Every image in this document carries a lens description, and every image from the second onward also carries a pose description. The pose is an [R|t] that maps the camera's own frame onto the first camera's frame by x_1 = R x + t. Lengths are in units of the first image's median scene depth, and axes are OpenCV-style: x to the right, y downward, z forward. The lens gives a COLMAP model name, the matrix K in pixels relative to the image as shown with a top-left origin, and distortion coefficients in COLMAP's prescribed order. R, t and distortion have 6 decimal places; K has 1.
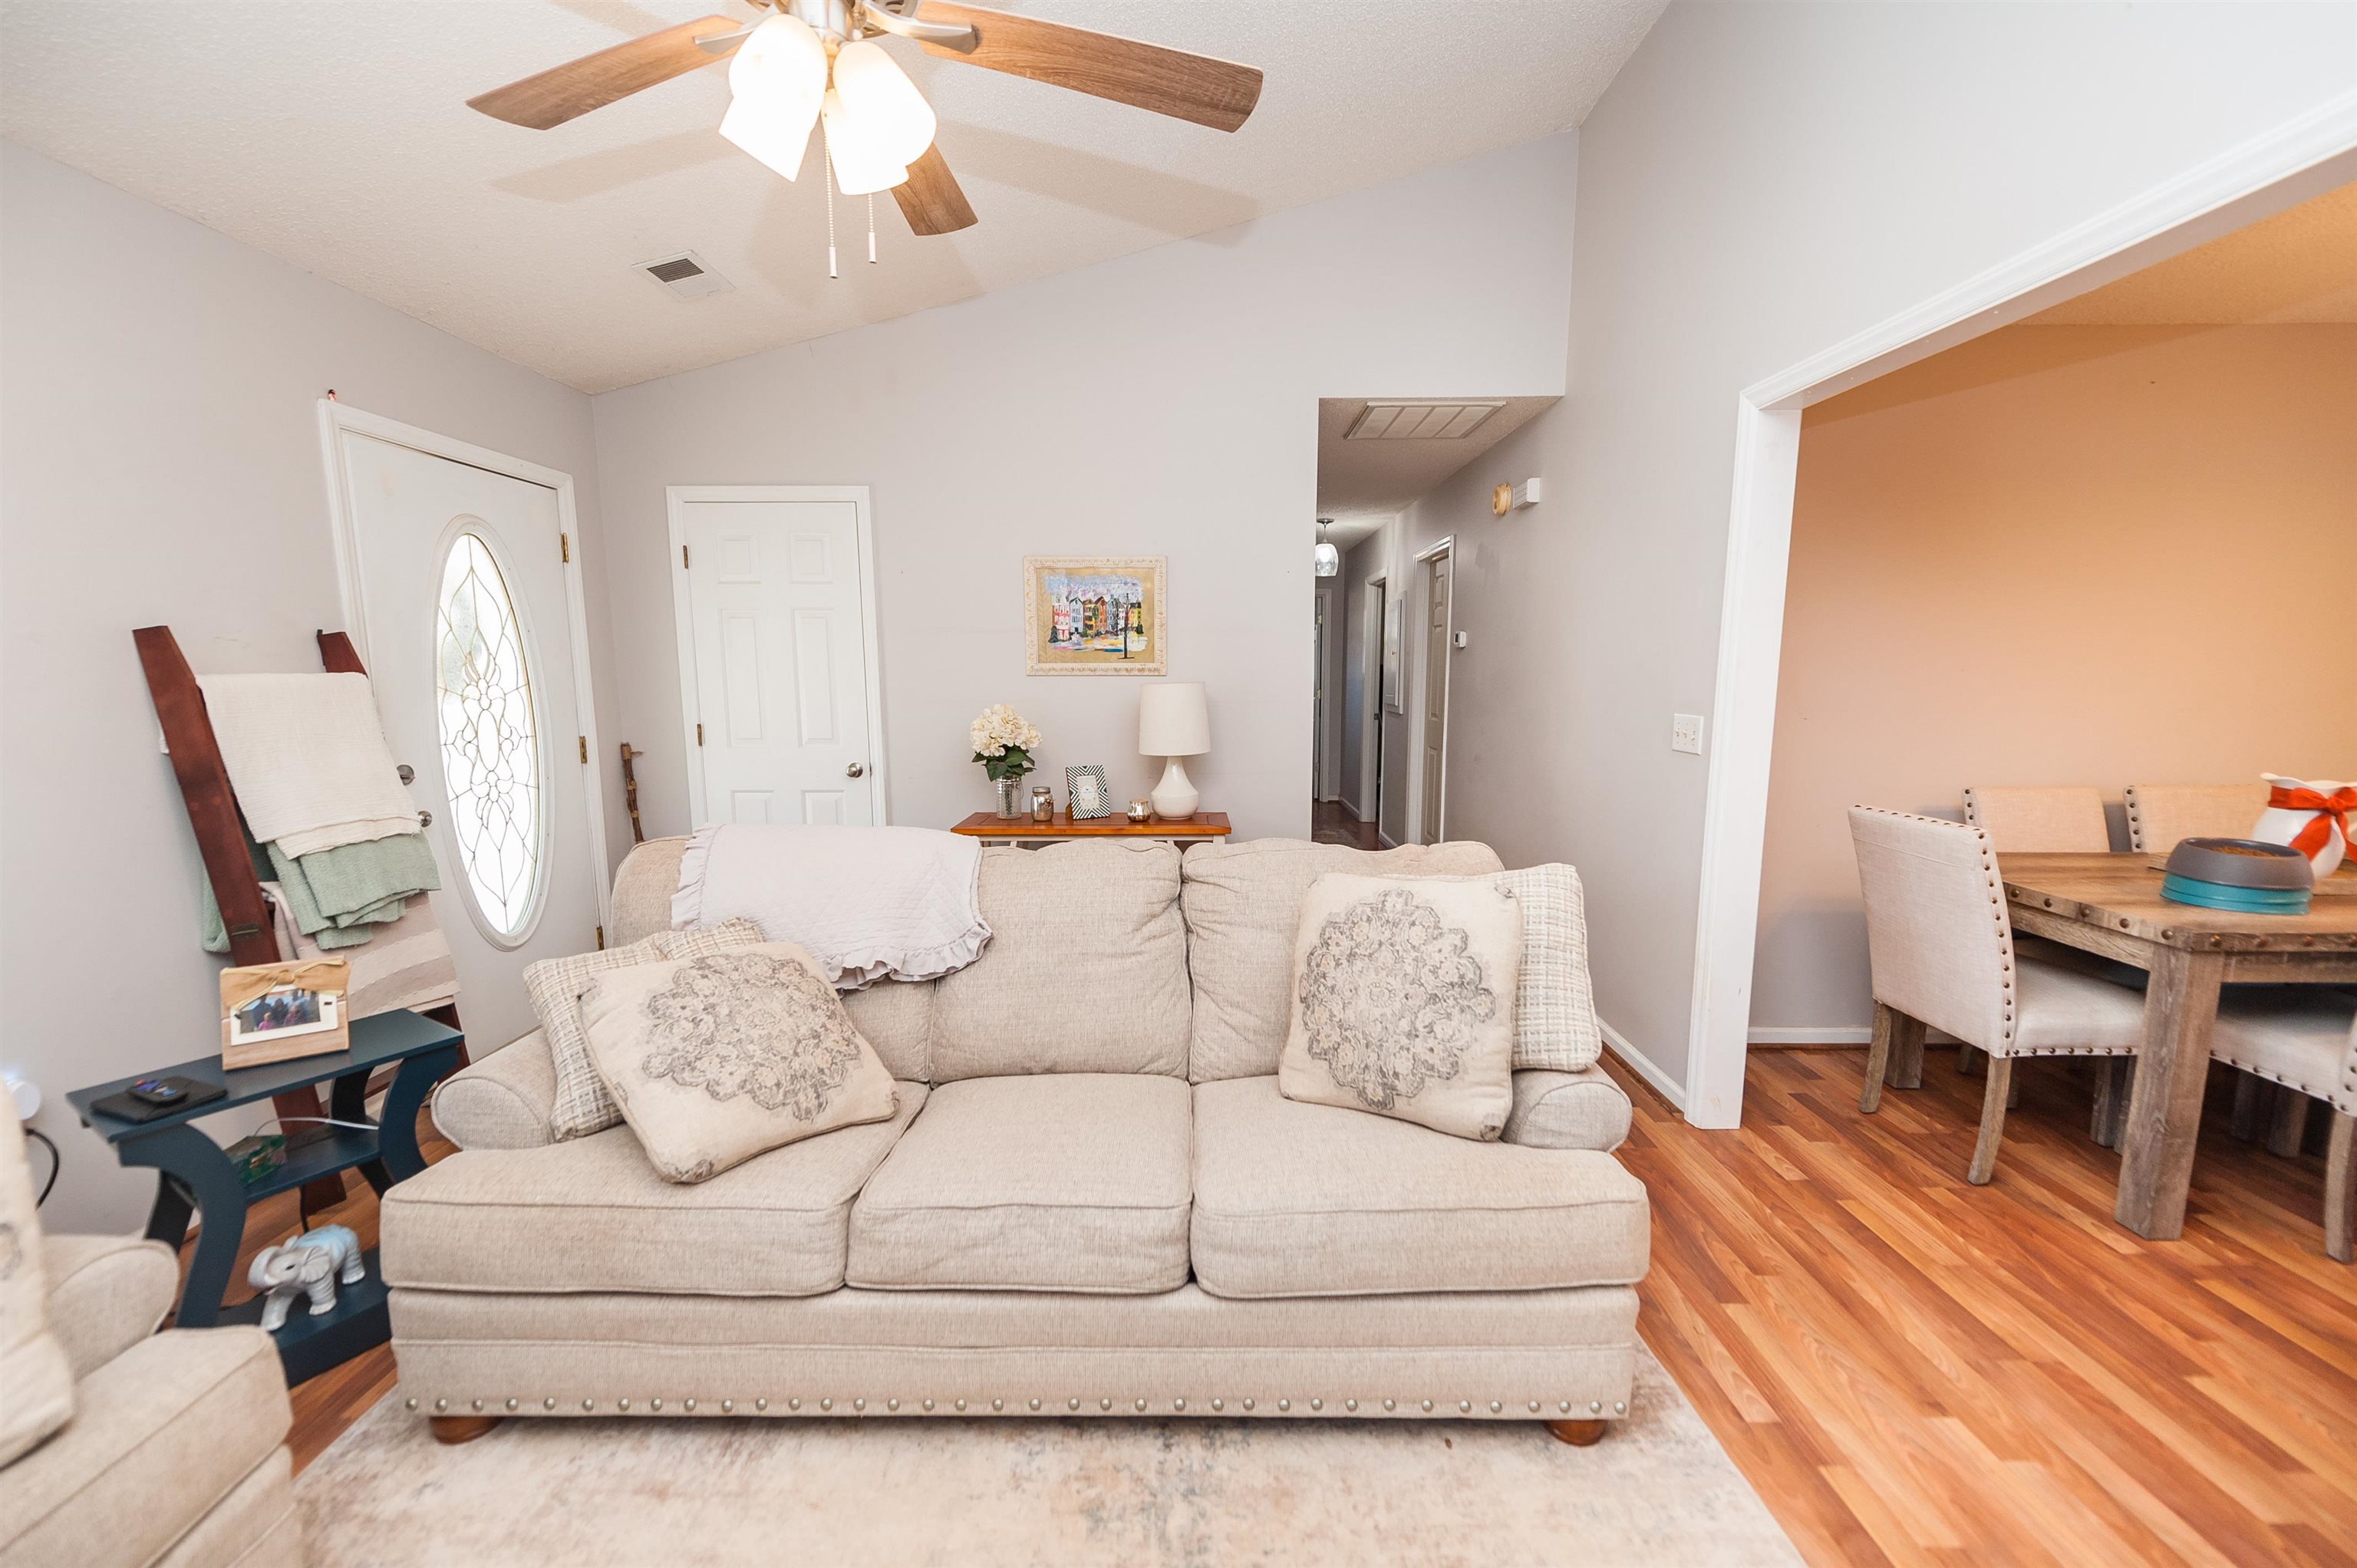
lens RADIAL K [[923.4, 0, 1184.4], [0, 923.4, 790.3], [0, 0, 1]] dist [0.012291, -0.005552]
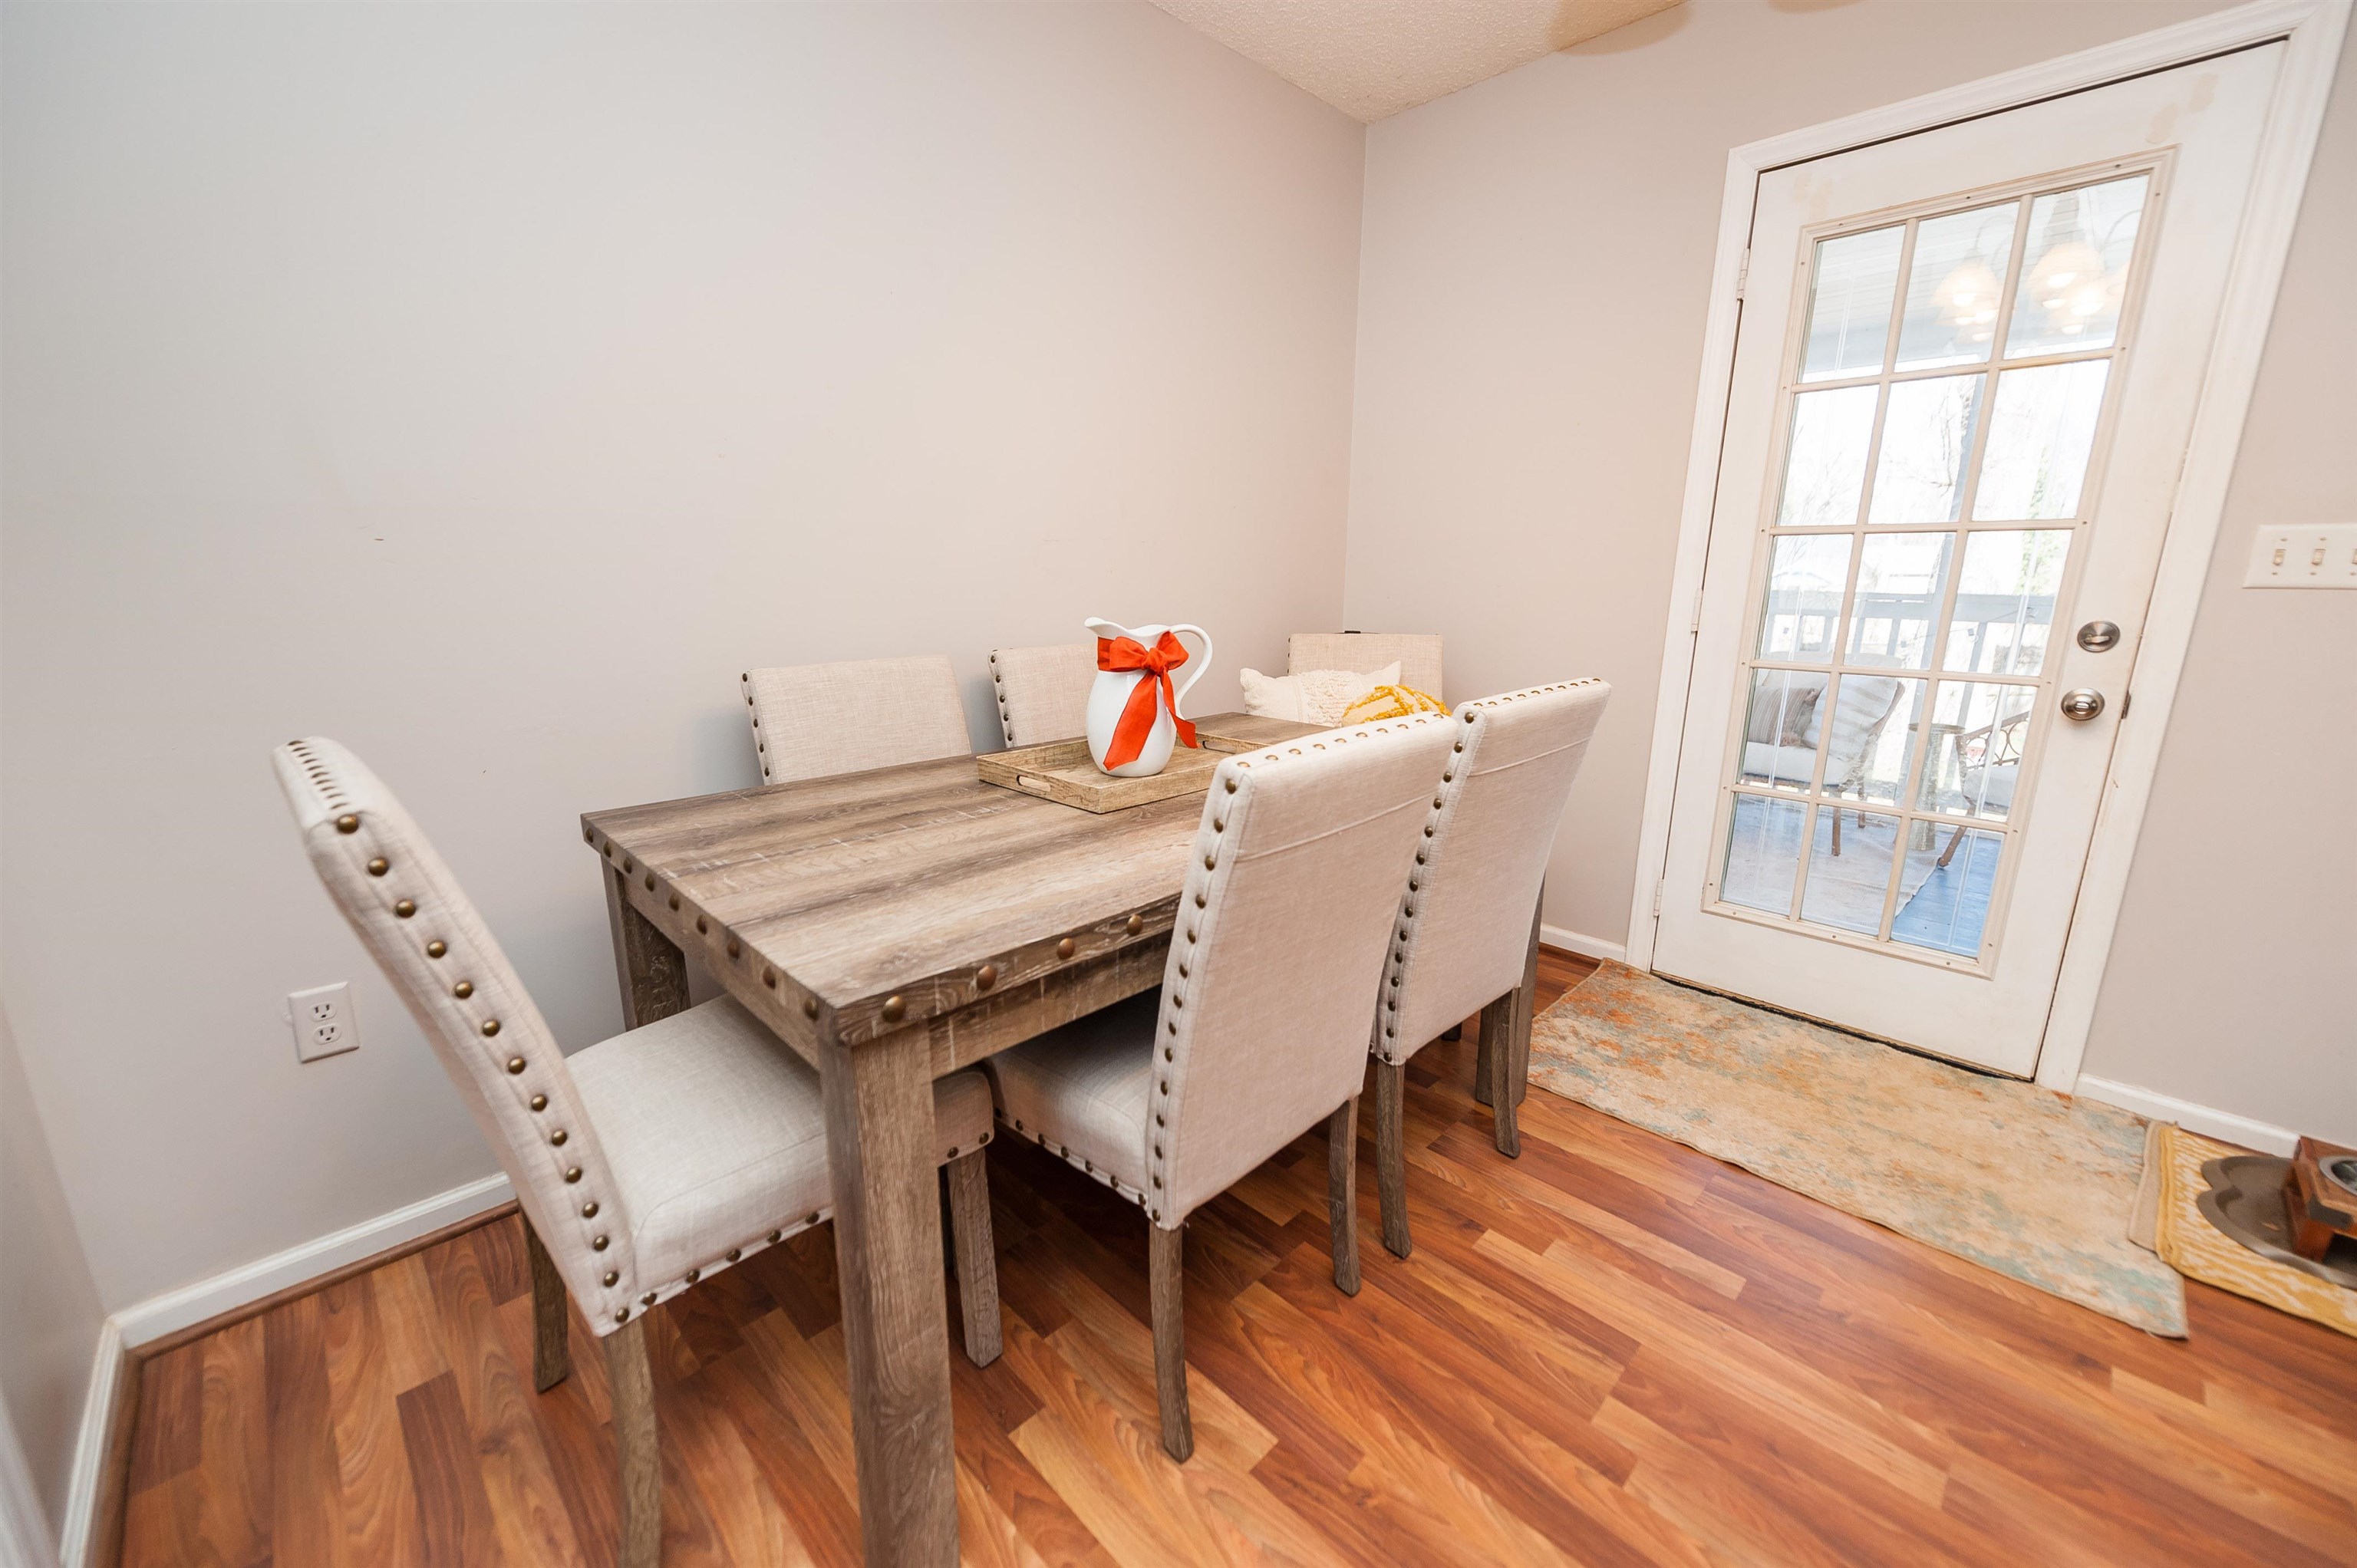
lens RADIAL K [[923.4, 0, 1184.4], [0, 923.4, 790.3], [0, 0, 1]] dist [0.012291, -0.005552]
pose [[0.705977, -0.169132, 0.687743, 0.816072], [0.092280, 0.984756, 0.147448, 0.012335], [-0.702197, -0.040630, 0.710822, 0.536244]]
